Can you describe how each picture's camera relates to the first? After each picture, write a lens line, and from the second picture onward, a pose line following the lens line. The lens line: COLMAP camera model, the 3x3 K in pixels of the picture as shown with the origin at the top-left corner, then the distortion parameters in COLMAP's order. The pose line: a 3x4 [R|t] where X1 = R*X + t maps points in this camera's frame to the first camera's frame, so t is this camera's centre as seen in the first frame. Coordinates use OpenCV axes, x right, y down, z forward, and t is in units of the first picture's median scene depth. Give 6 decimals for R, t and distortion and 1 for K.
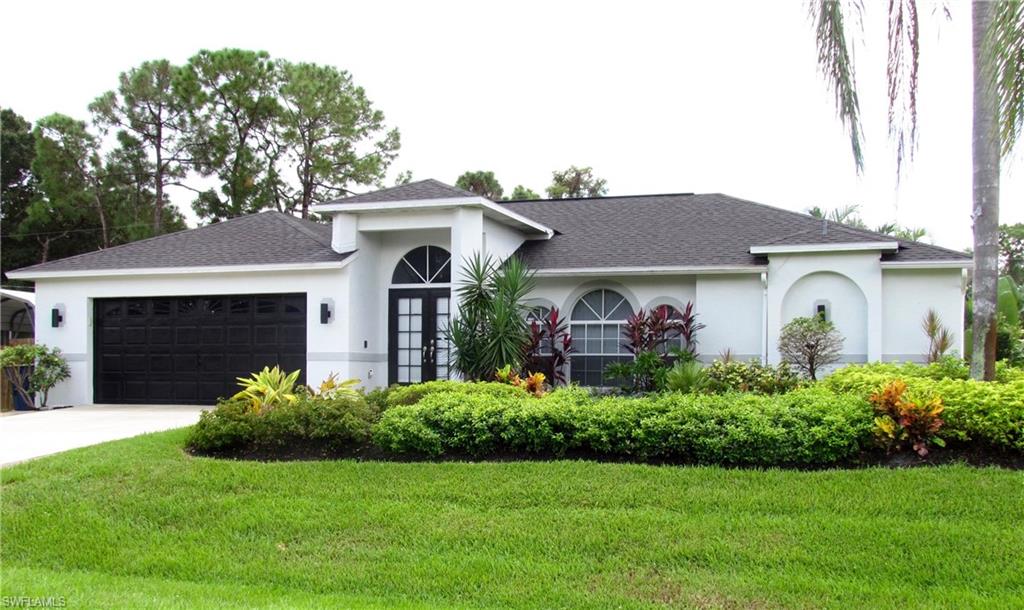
lens RADIAL K [[1206.6, 0, 513.5], [0, 1206.6, 358.2], [0, 0, 1]] dist [-0.047452, 0.027022]
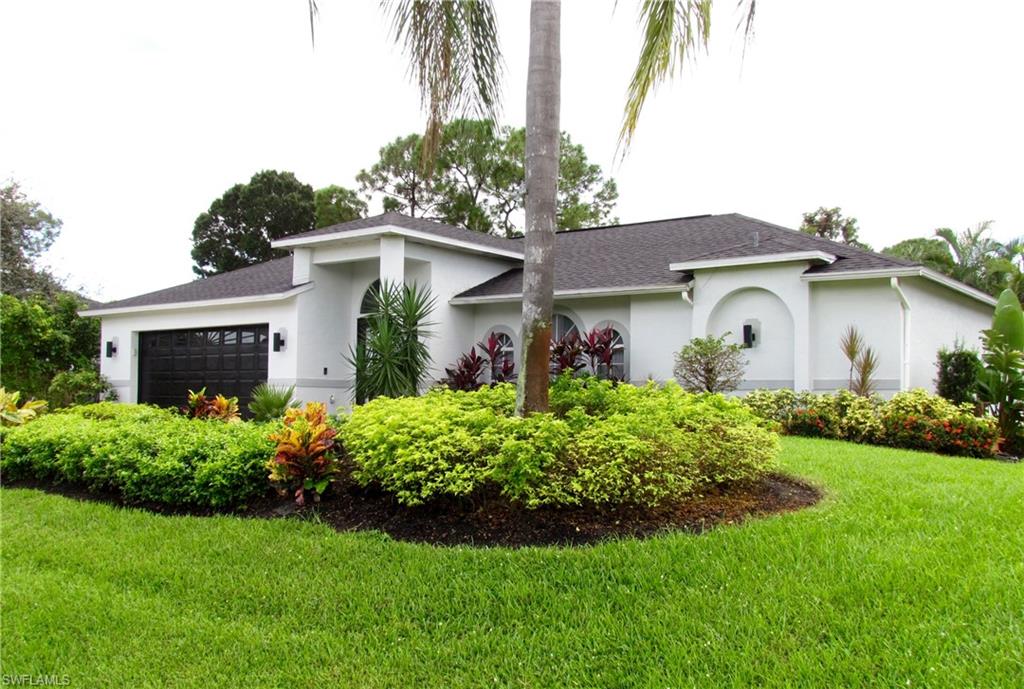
lens RADIAL K [[1031.5, 0, 512.0], [0, 1031.5, 344.5], [0, 0, 1]] dist [-0.010497, -0.003501]
pose [[0.938514, -0.011332, -0.345056, 0.333124], [-0.004007, 0.999036, -0.043708, 0.003875], [0.345219, 0.042403, 0.937564, 0.206838]]
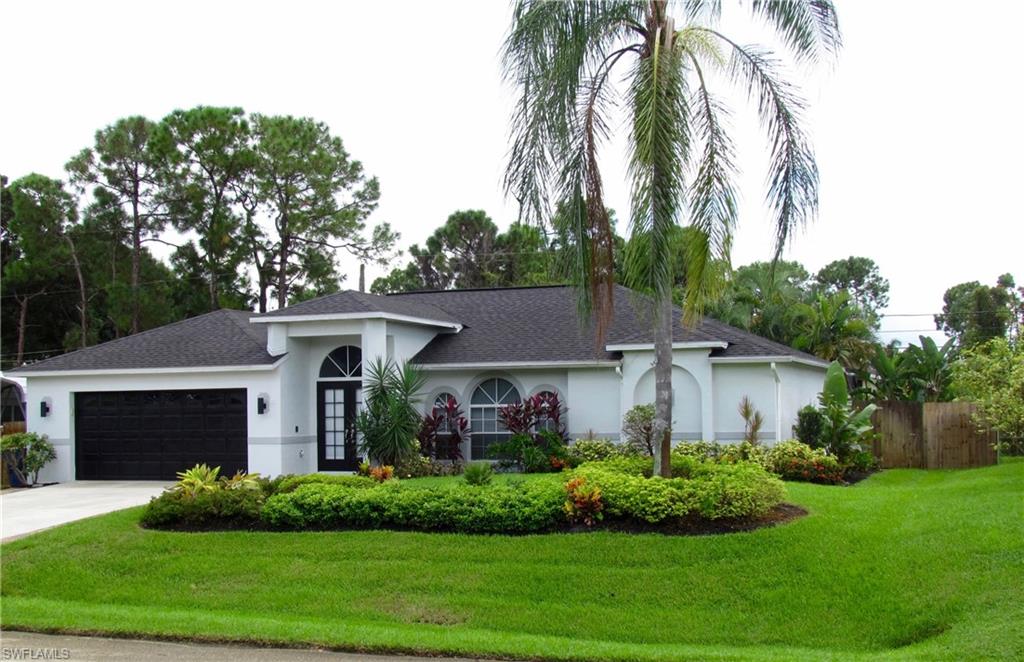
lens RADIAL K [[1490.5, 0, 512.0], [0, 1490.5, 331.0], [0, 0, 1]] dist [-0.052852, 0.054966]
pose [[0.998734, -0.019676, -0.046303, 0.161075], [0.018080, 0.999236, -0.034638, -0.053093], [0.046949, 0.033757, 0.998327, -0.476404]]
